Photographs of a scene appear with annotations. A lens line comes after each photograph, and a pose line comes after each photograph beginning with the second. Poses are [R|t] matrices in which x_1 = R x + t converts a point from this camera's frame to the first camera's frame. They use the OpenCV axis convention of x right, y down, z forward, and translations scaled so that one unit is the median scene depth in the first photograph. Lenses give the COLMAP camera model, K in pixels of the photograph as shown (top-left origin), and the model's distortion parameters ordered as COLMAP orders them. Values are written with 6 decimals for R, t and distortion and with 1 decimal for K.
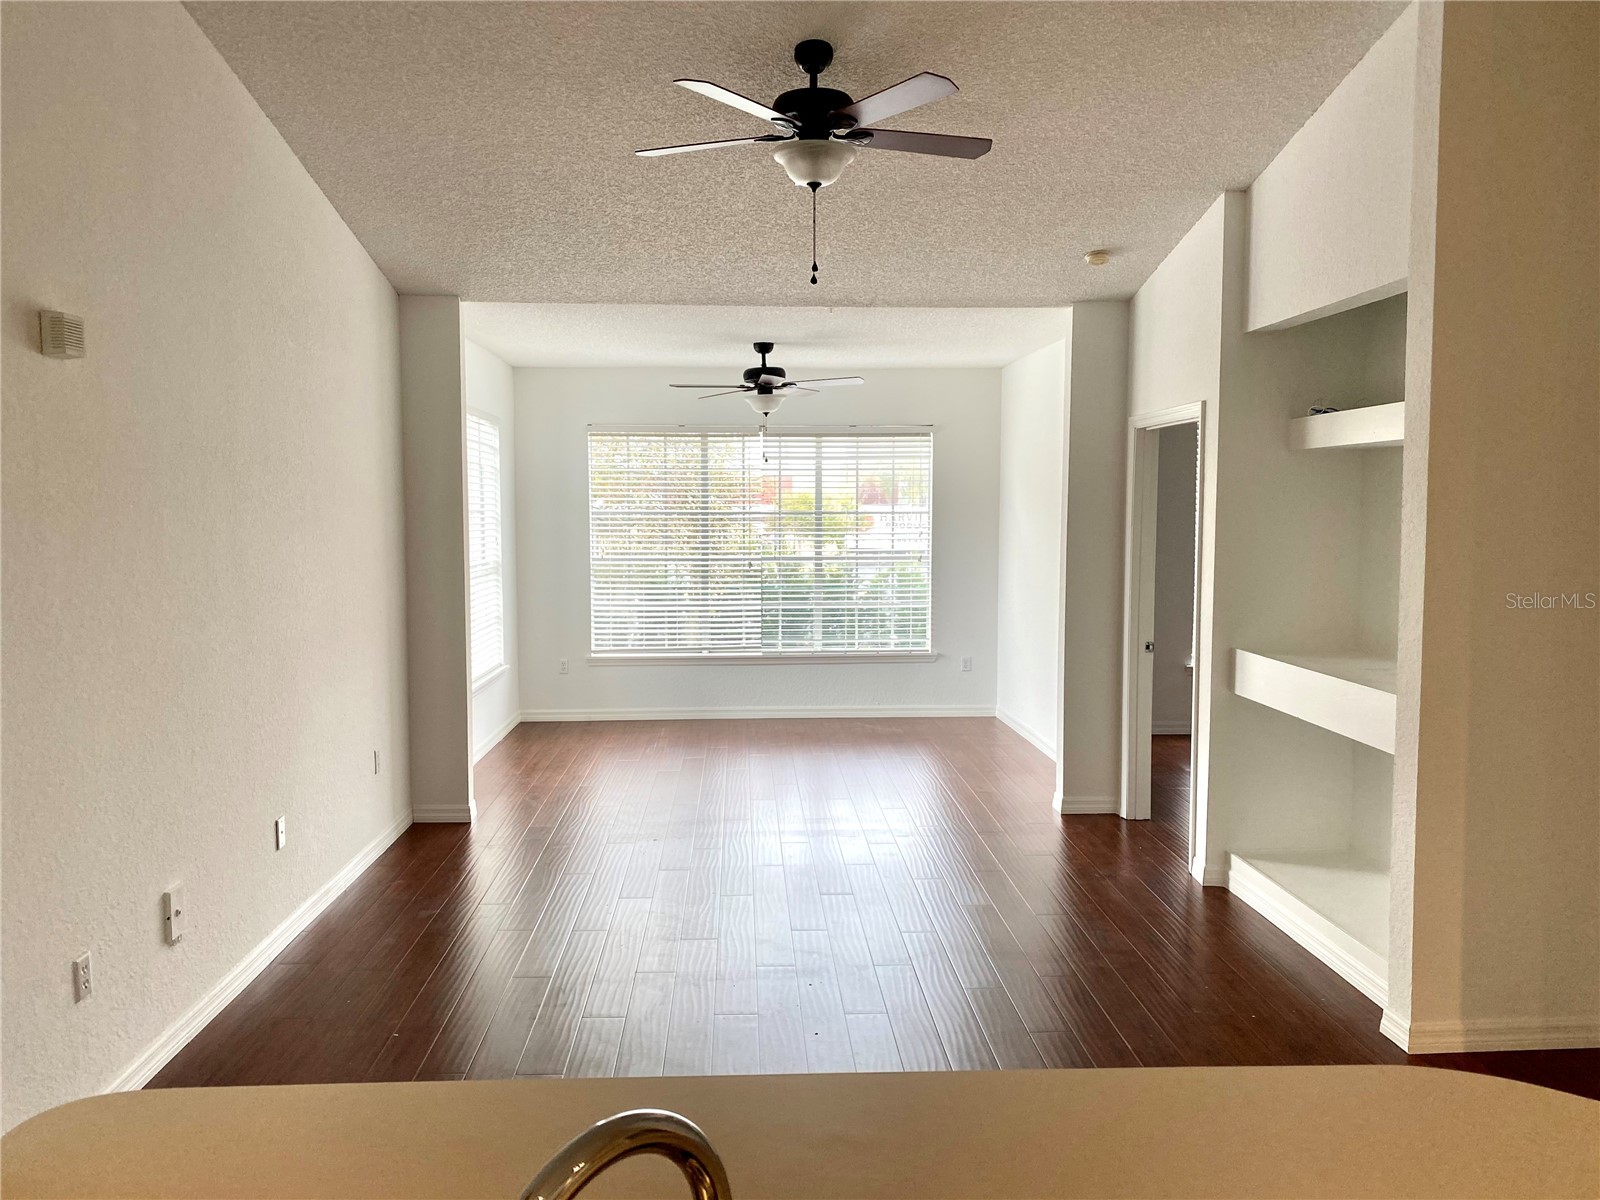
lens RADIAL K [[1196.9, 0, 797.4], [0, 1196.9, 593.2], [0, 0, 1]] dist [0.063124, -0.083847]
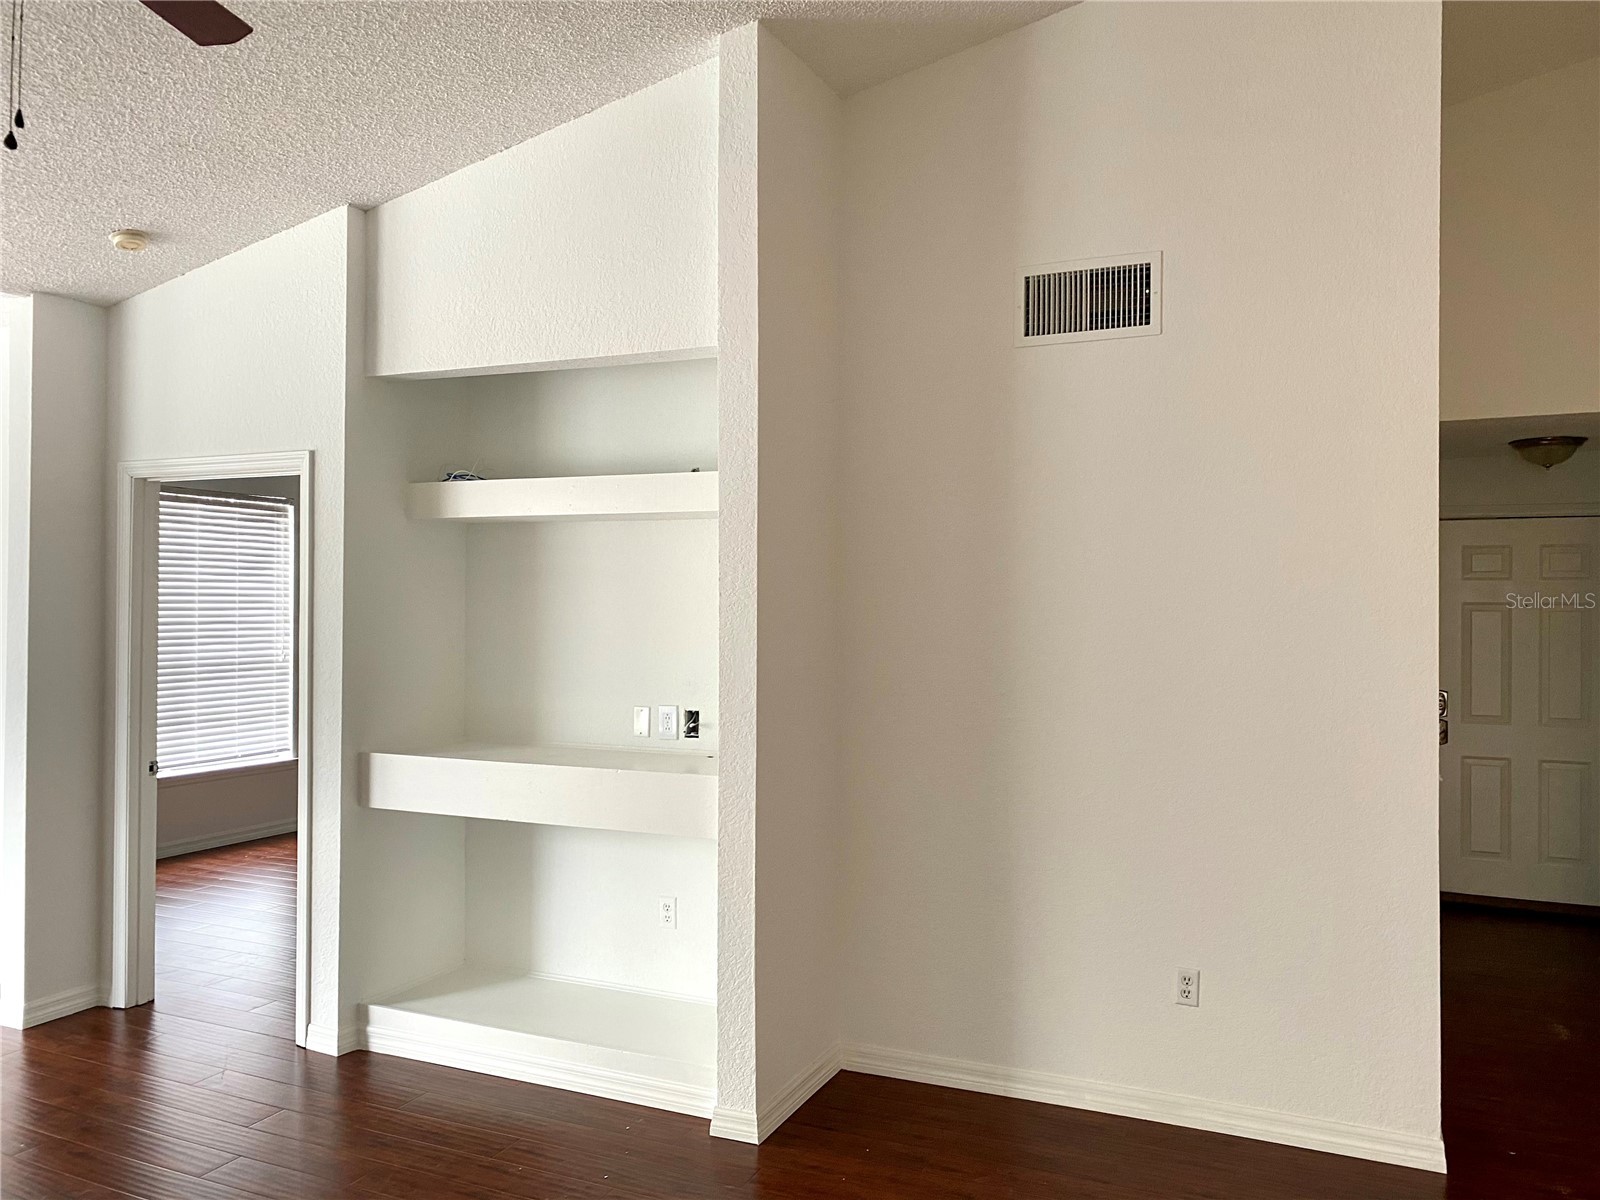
lens RADIAL K [[1196.9, 0, 797.4], [0, 1196.9, 593.2], [0, 0, 1]] dist [0.063124, -0.083847]
pose [[0.465636, 0.010580, 0.884913, -0.184728], [0.058080, 0.997407, -0.042486, -0.007908], [-0.883068, 0.071179, 0.463814, 0.273772]]
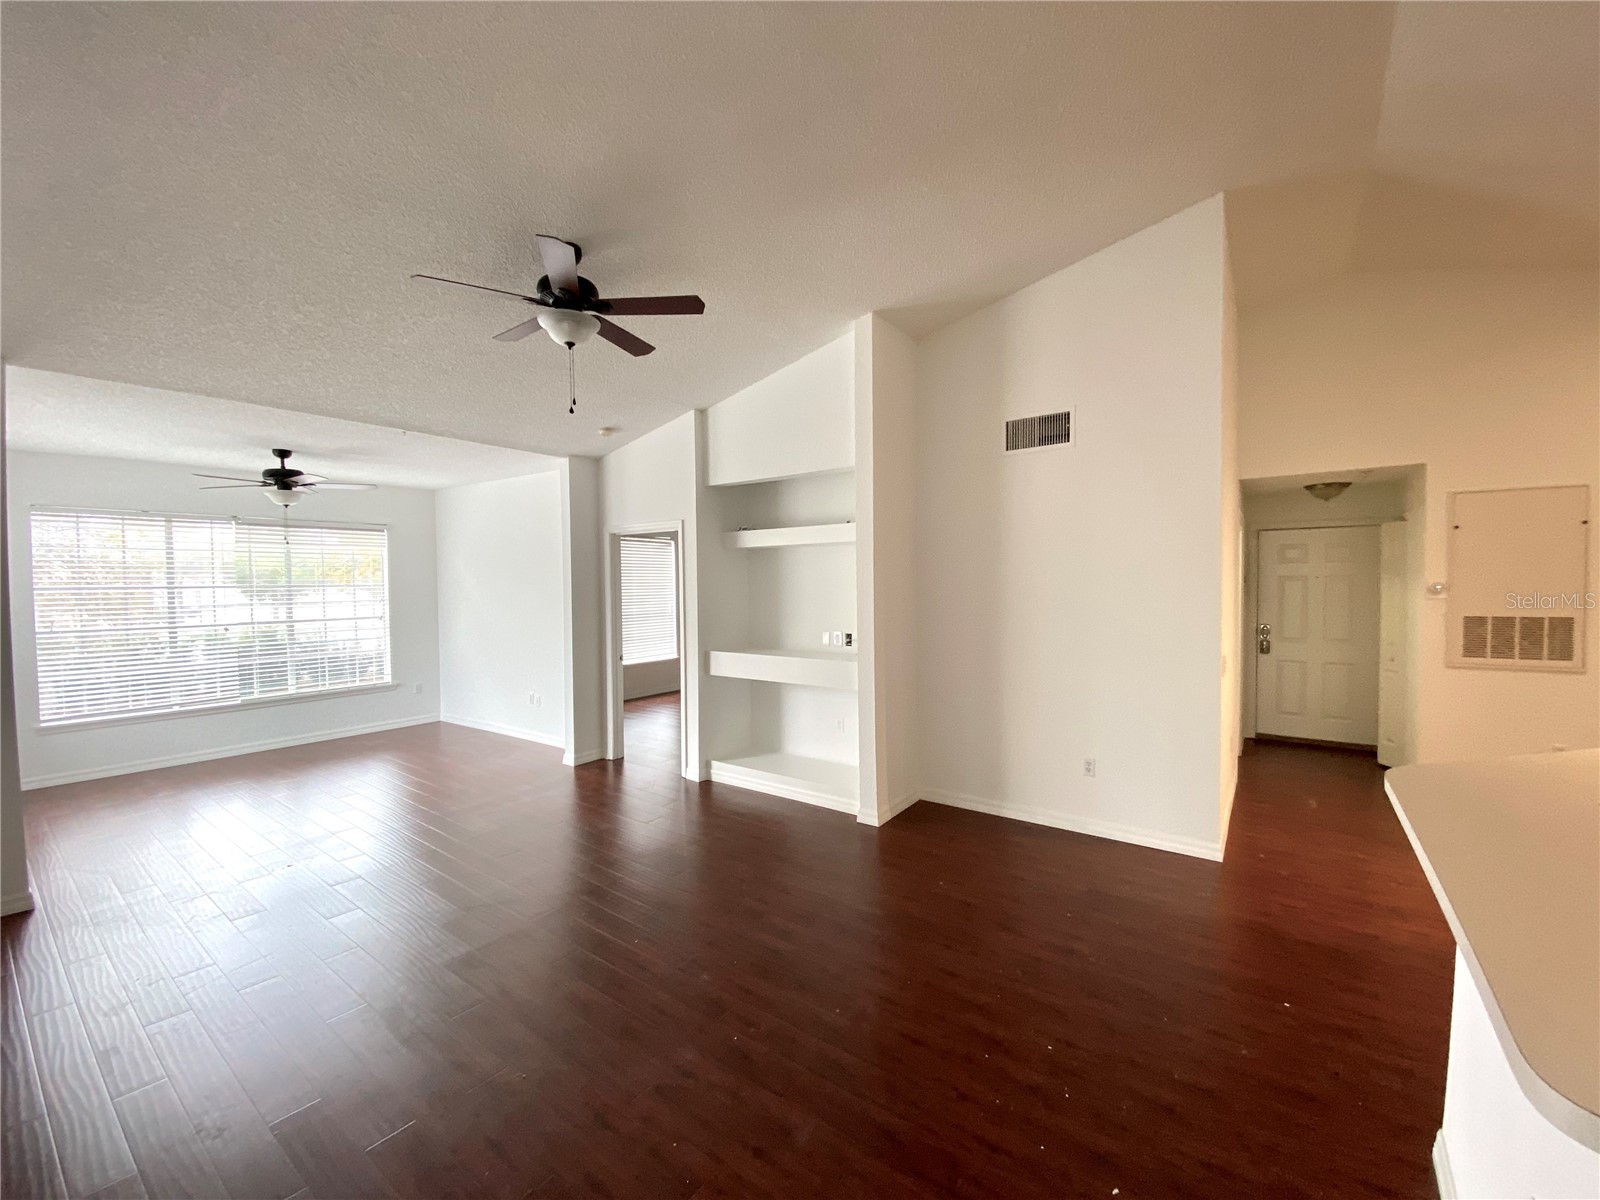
lens RADIAL K [[633.6, 0, 788.6], [0, 633.6, 600.8], [0, 0, 1]] dist [0.054608, -0.036004]
pose [[0.644283, -0.026279, 0.764336, -0.247269], [0.065301, 0.997650, -0.020744, -0.002639], [-0.761994, 0.063277, 0.644485, 0.203520]]
